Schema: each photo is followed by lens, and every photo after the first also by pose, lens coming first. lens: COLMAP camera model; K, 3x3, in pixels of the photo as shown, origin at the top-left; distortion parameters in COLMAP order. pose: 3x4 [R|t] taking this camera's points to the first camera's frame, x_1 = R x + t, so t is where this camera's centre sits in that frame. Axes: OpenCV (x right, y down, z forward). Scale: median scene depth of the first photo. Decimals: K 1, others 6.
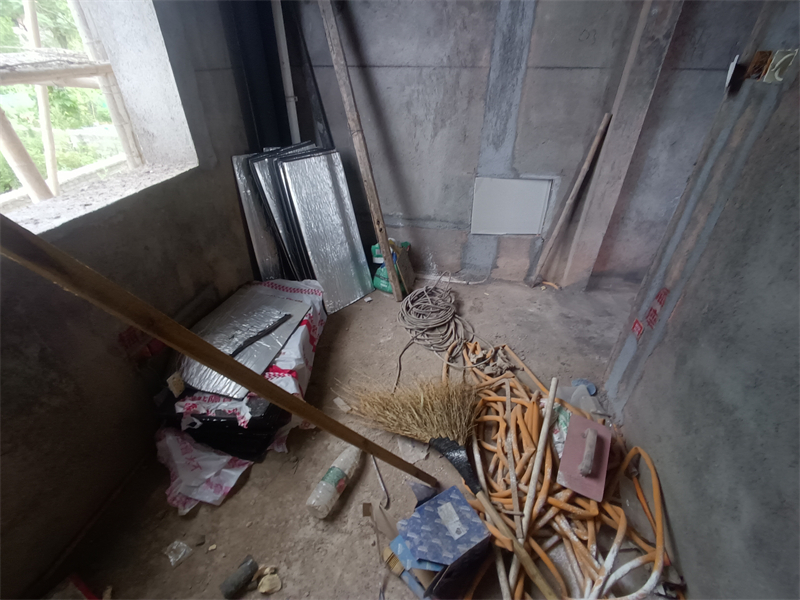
lens RADIAL K [[369.7, 0, 396.9], [0, 369.7, 305.5], [0, 0, 1]] dist [-0.008099, 0.003980]
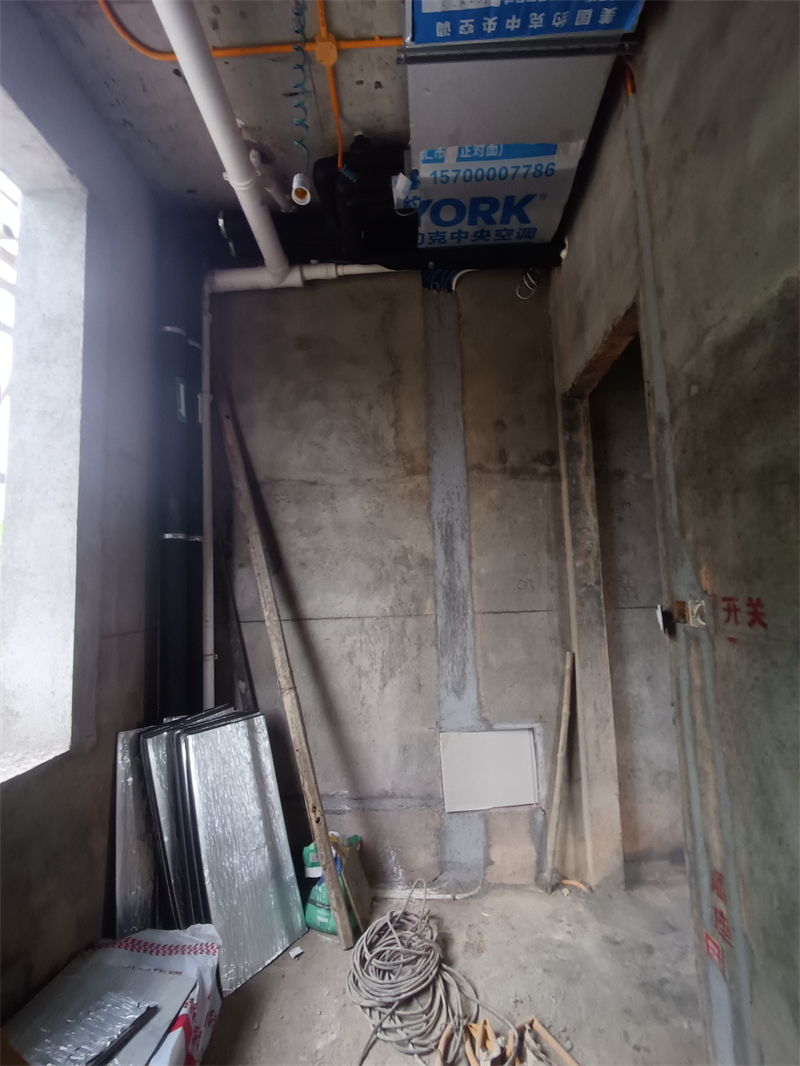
lens RADIAL K [[492.7, 0, 404.6], [0, 492.7, 539.7], [0, 0, 1]] dist [-0.008099, 0.003980]
pose [[0.989485, -0.025570, 0.142356, -0.000350], [0.111516, 0.761653, -0.638317, 0.002082], [-0.092104, 0.647480, 0.756496, -0.066868]]
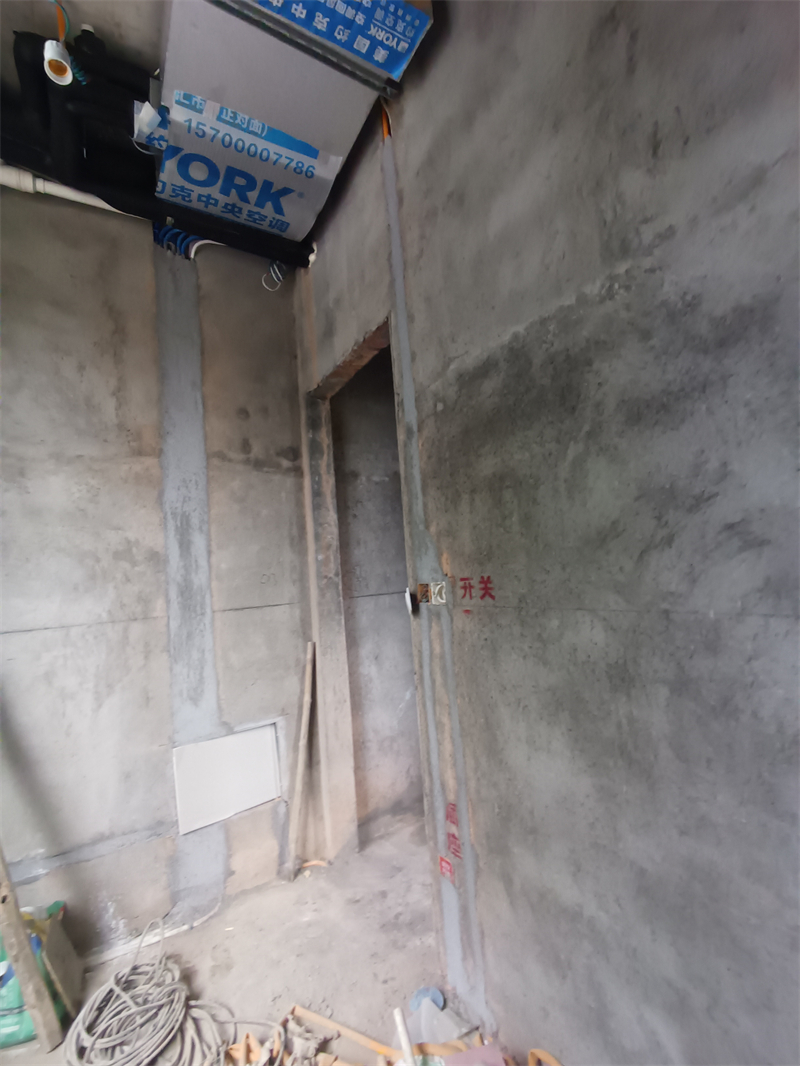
lens RADIAL K [[492.7, 0, 407.3], [0, 492.7, 539.3], [0, 0, 1]] dist [-0.008099, 0.003980]
pose [[0.738545, -0.015945, 0.674015, -0.092459], [0.443725, 0.764175, -0.468129, -0.016567], [-0.507601, 0.644812, 0.571453, -0.023916]]
